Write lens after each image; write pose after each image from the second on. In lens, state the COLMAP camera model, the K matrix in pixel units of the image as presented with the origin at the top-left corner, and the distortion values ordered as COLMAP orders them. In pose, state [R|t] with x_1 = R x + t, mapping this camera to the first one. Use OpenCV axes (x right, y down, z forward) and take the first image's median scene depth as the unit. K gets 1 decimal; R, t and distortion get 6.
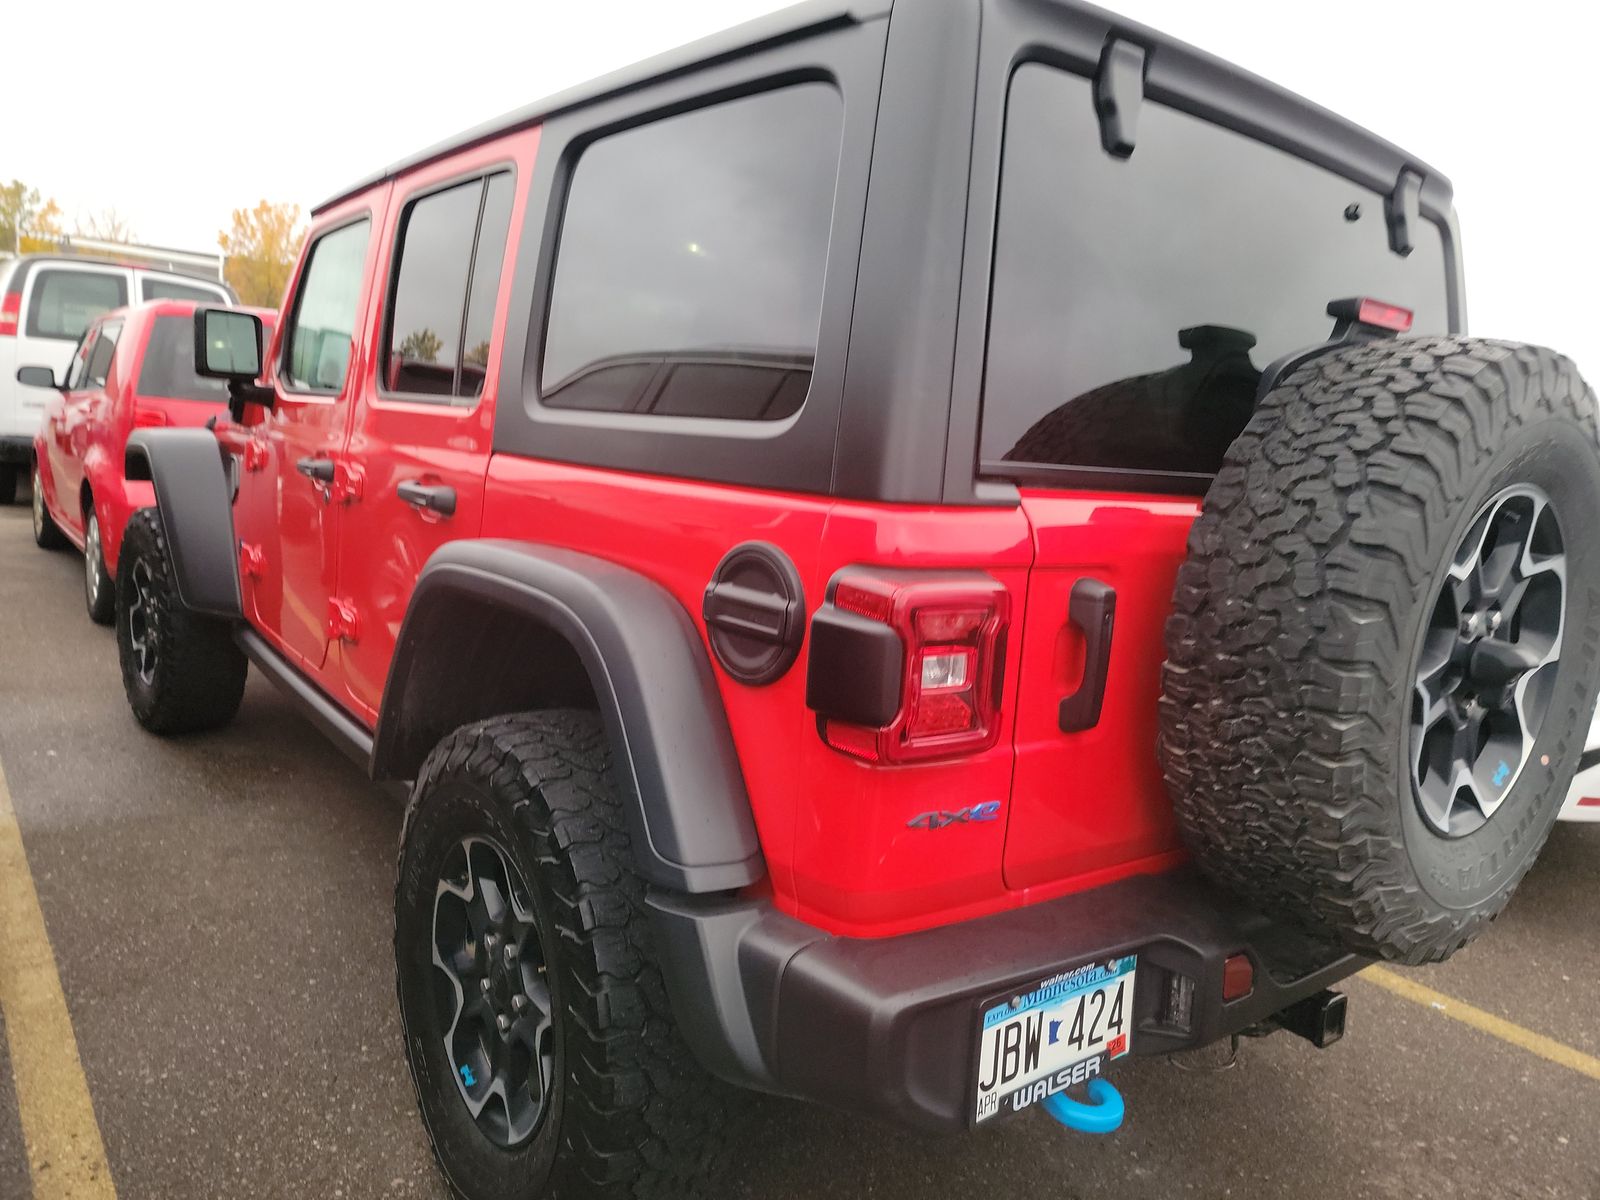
lens RADIAL K [[1150.7, 0, 800.0], [0, 1150.7, 600.0], [0, 0, 1]] dist [0.070672, -0.074623]
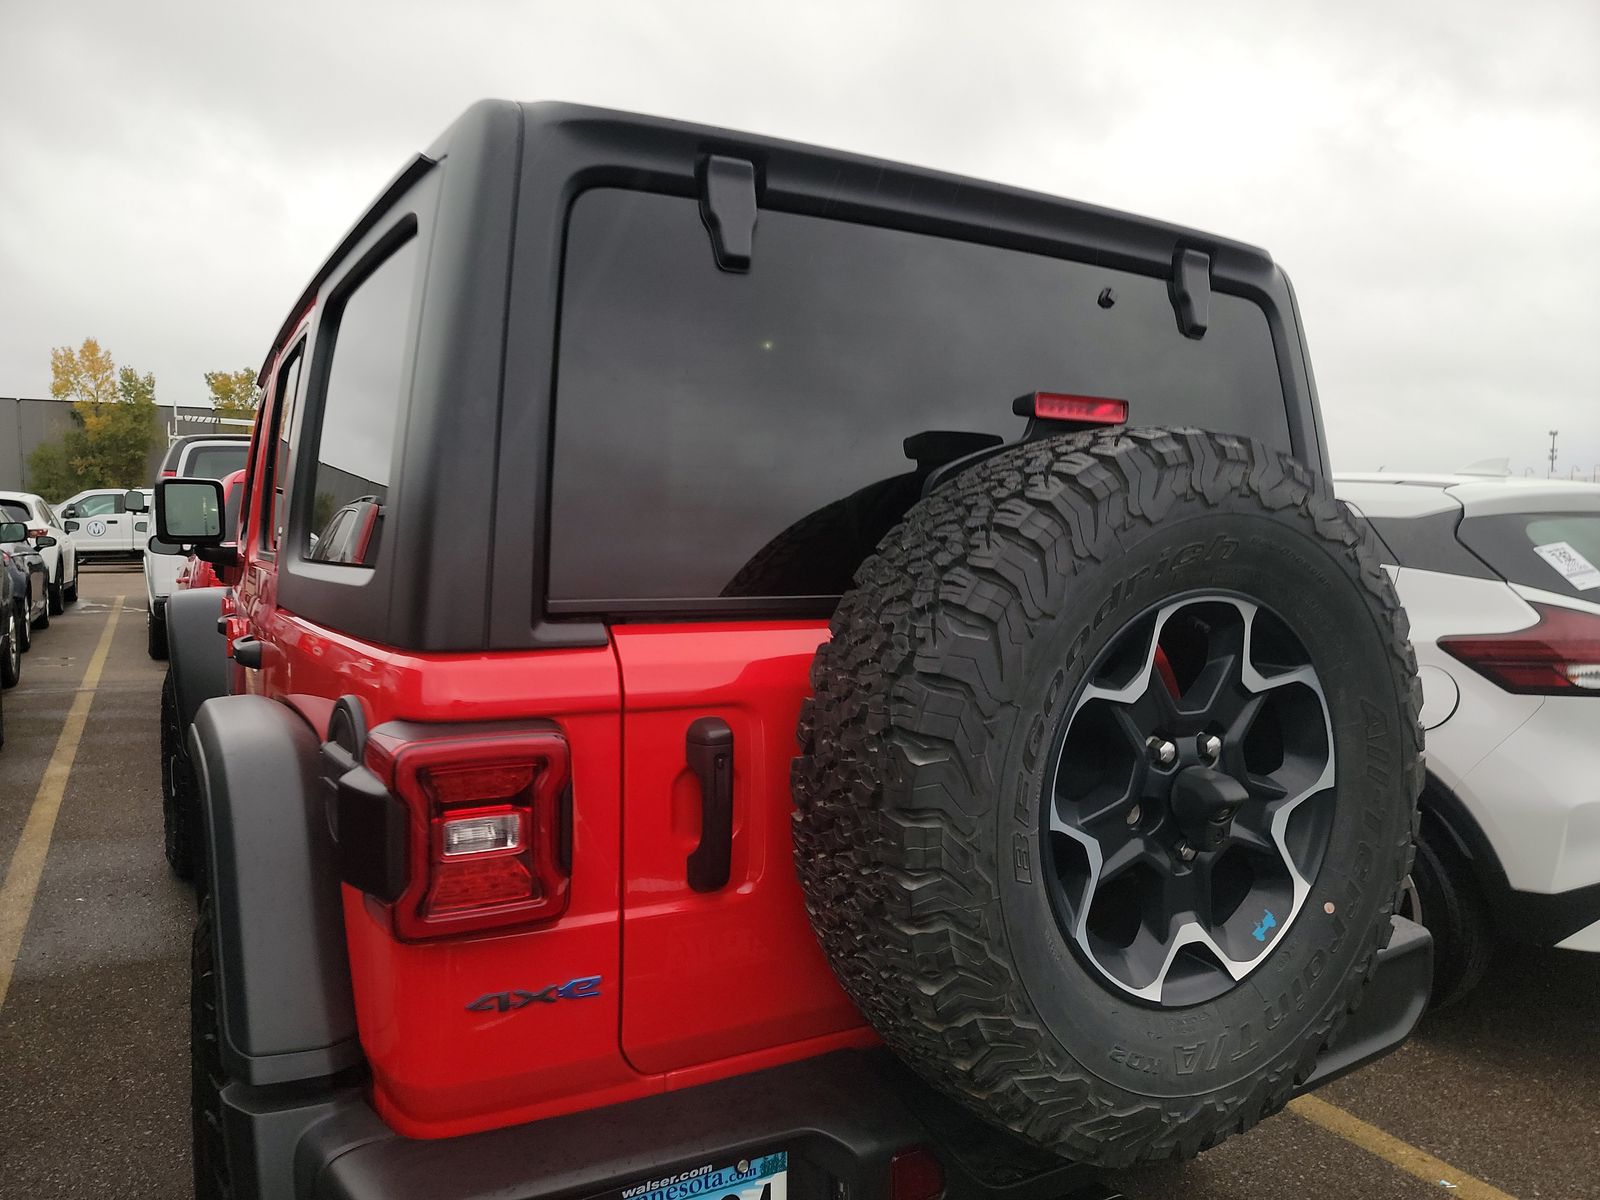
lens RADIAL K [[1136.1, 0, 800.0], [0, 1136.1, 600.0], [0, 0, 1]] dist [0.070740, -0.057105]
pose [[0.986604, -0.056785, -0.152929, 0.488968], [0.041657, 0.994077, -0.100377, -0.019497], [0.157723, 0.092662, 0.983126, 0.125529]]
